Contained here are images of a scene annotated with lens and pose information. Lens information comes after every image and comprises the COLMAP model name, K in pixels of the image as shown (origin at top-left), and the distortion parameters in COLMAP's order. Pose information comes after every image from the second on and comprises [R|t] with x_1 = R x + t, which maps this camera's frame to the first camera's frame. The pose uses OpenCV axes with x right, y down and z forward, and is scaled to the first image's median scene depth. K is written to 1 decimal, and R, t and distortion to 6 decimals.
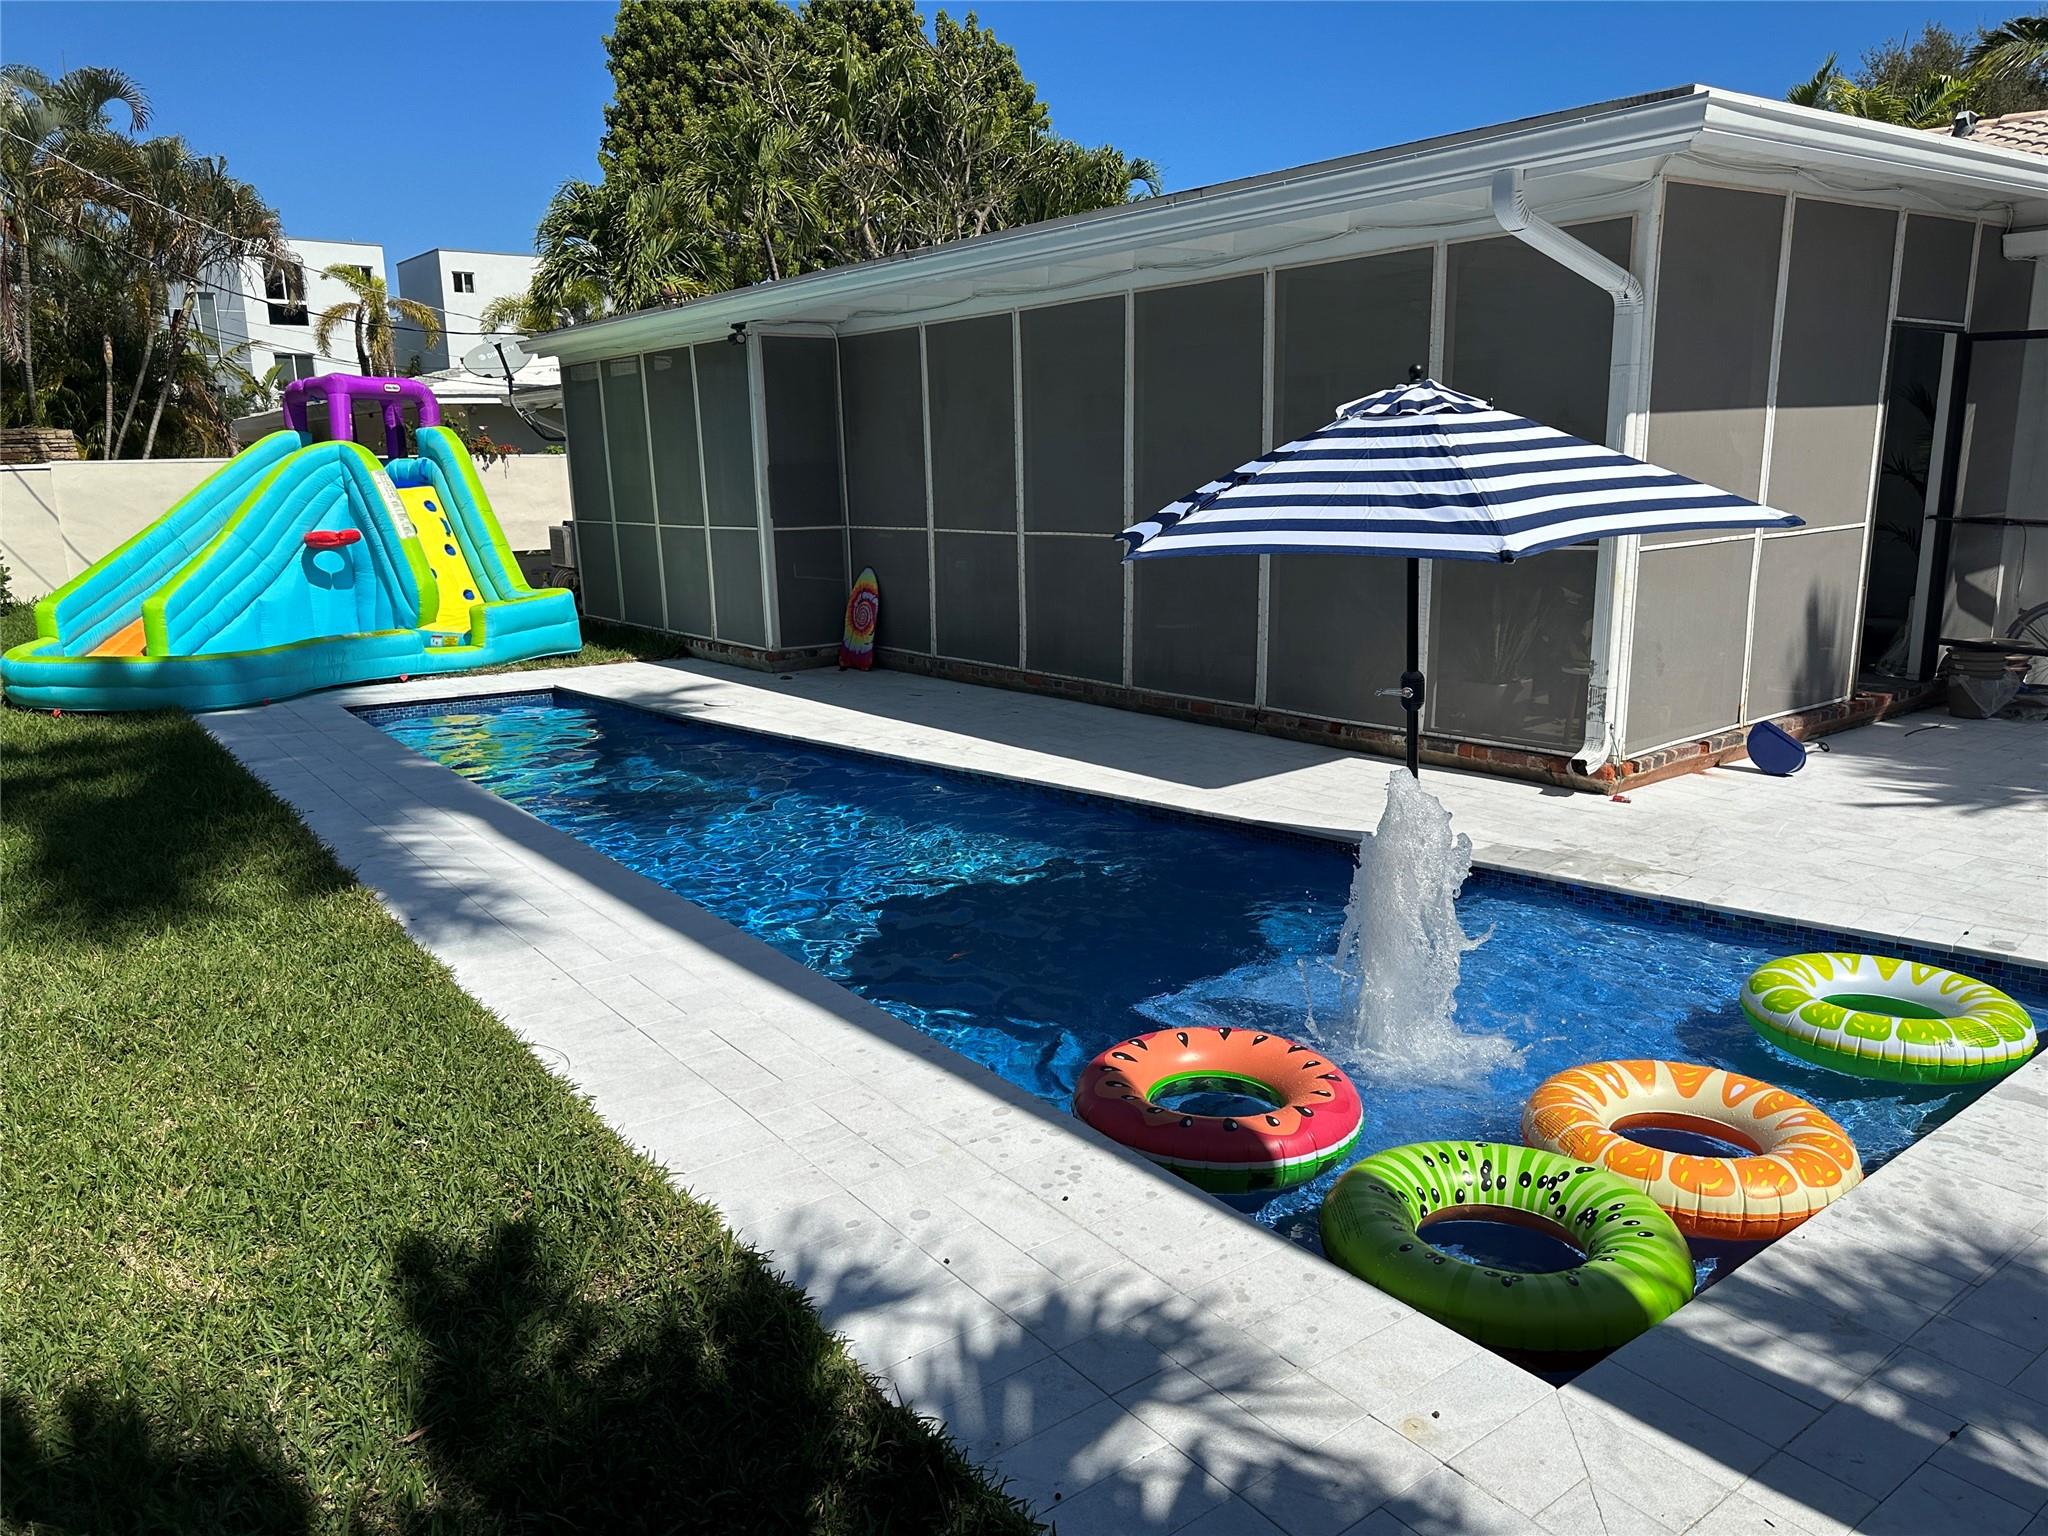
lens RADIAL K [[1423.5, 0, 1023.1], [0, 1423.5, 773.7], [0, 0, 1]] dist [0.032671, -0.048543]
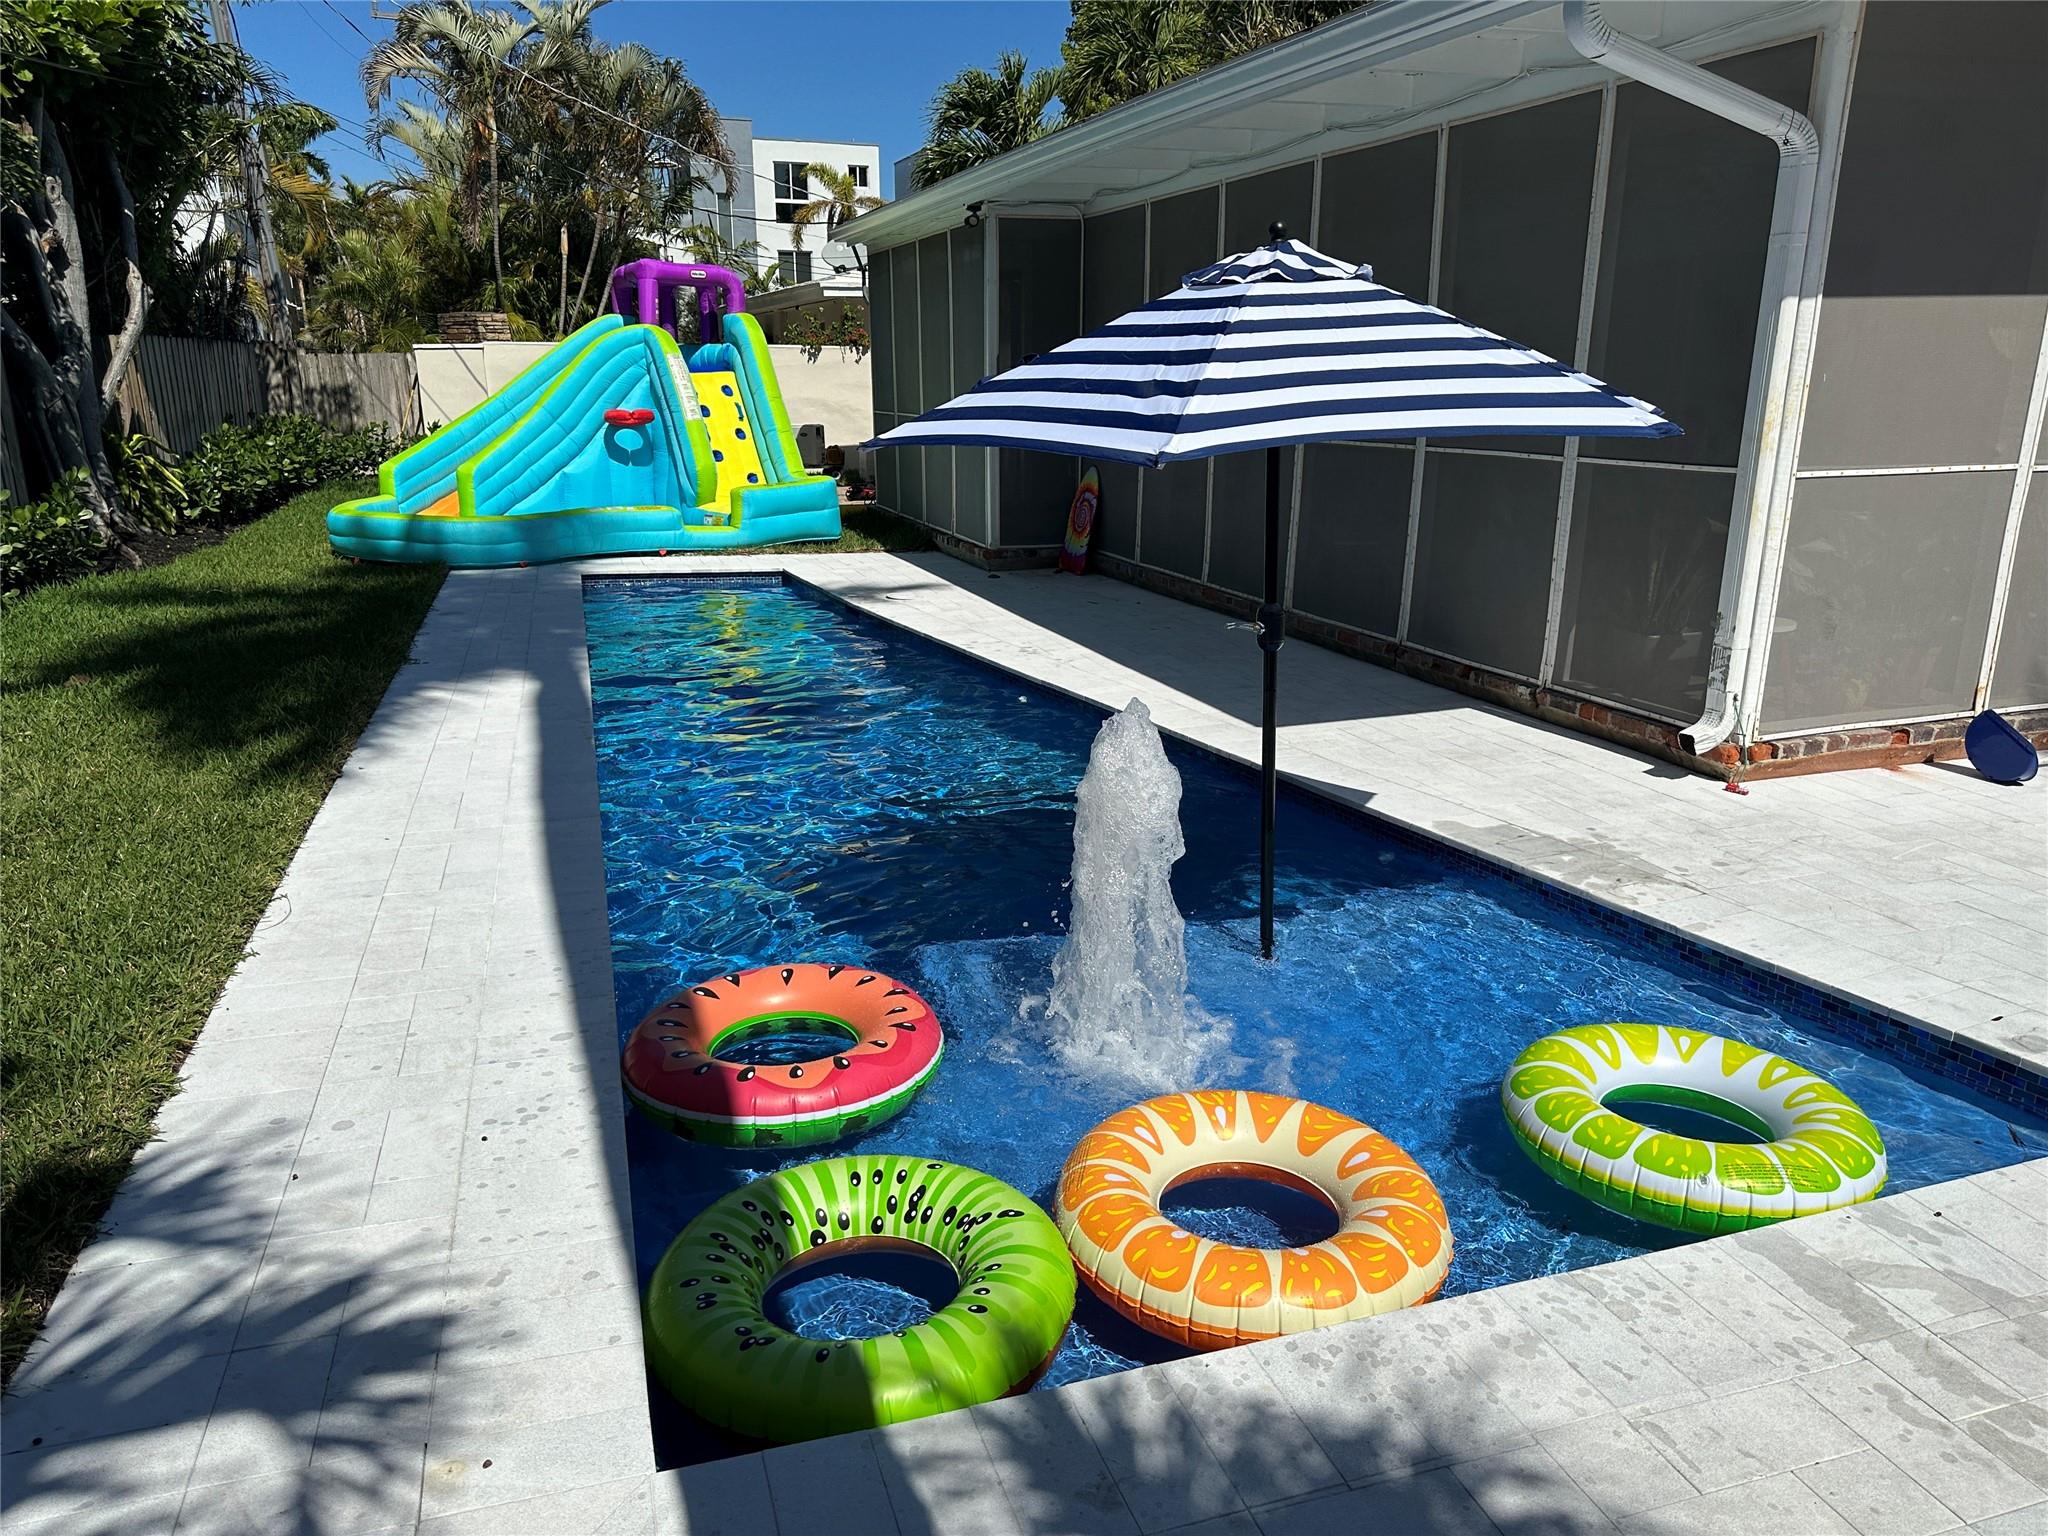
lens RADIAL K [[1423.5, 0, 1026.3], [0, 1423.5, 783.0], [0, 0, 1]] dist [0.032671, -0.048543]
pose [[0.947068, 0.111432, -0.301073, 0.237591], [-0.090183, 0.992408, 0.083623, -0.014150], [0.308105, -0.052045, 0.949928, 0.097181]]
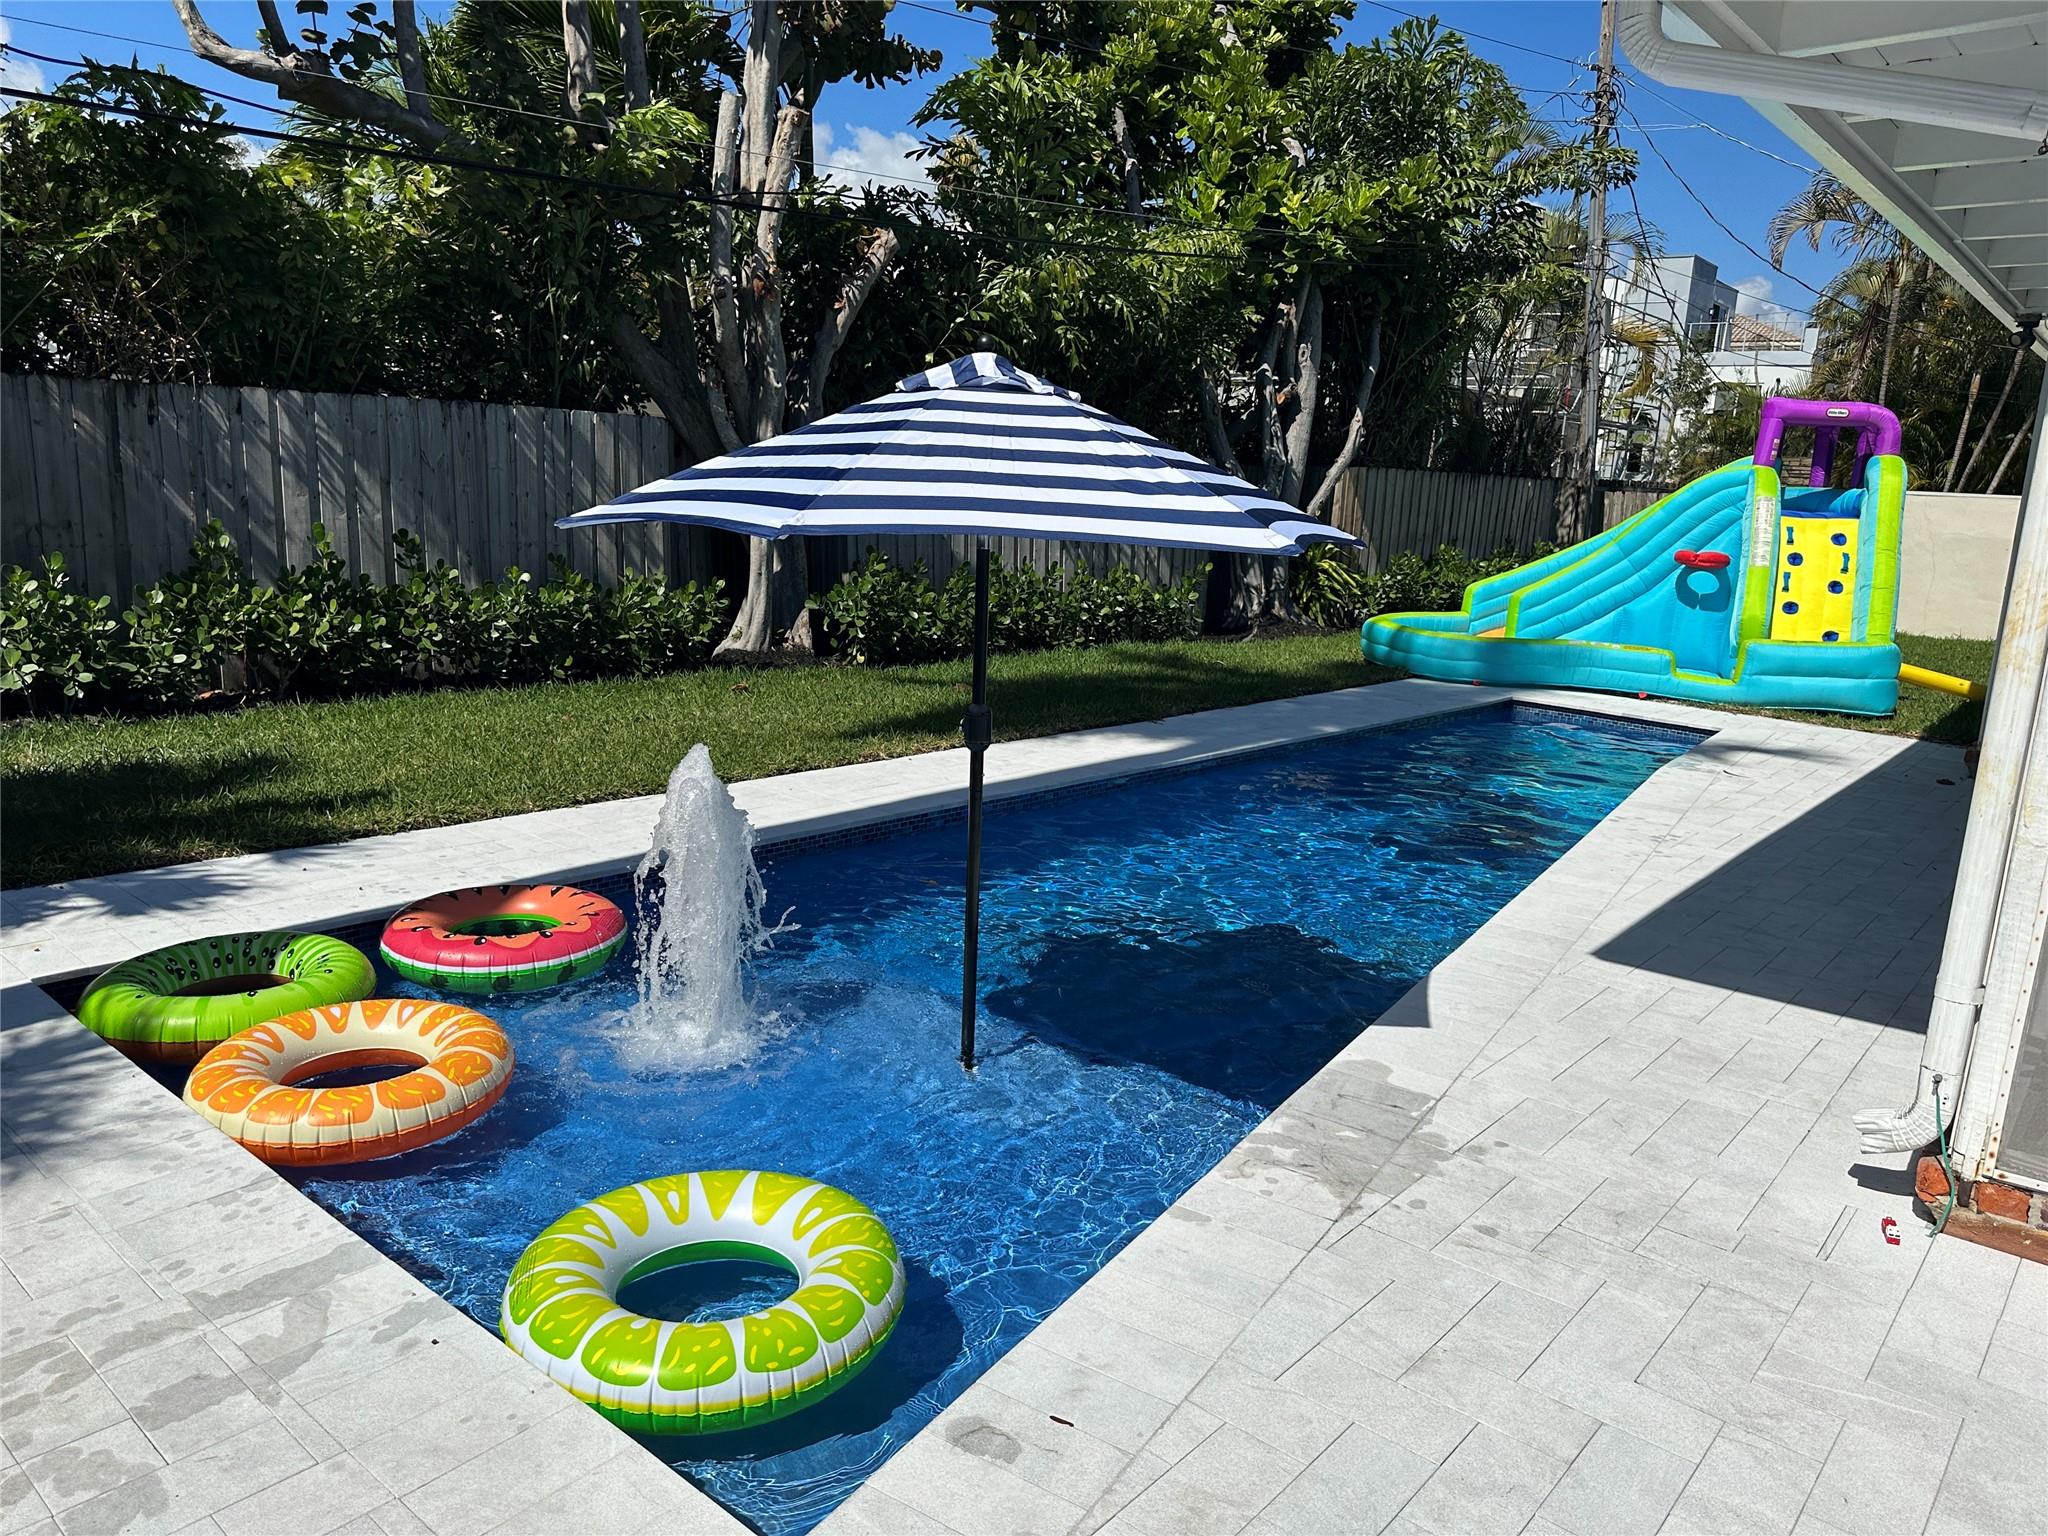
lens RADIAL K [[1423.5, 0, 1032.2], [0, 1423.5, 769.9], [0, 0, 1]] dist [0.032671, -0.048543]
pose [[0.224867, 0.231235, -0.946555, 0.643131], [-0.262154, 0.949972, 0.169791, -0.110669], [0.938462, 0.209963, 0.274236, 0.482776]]
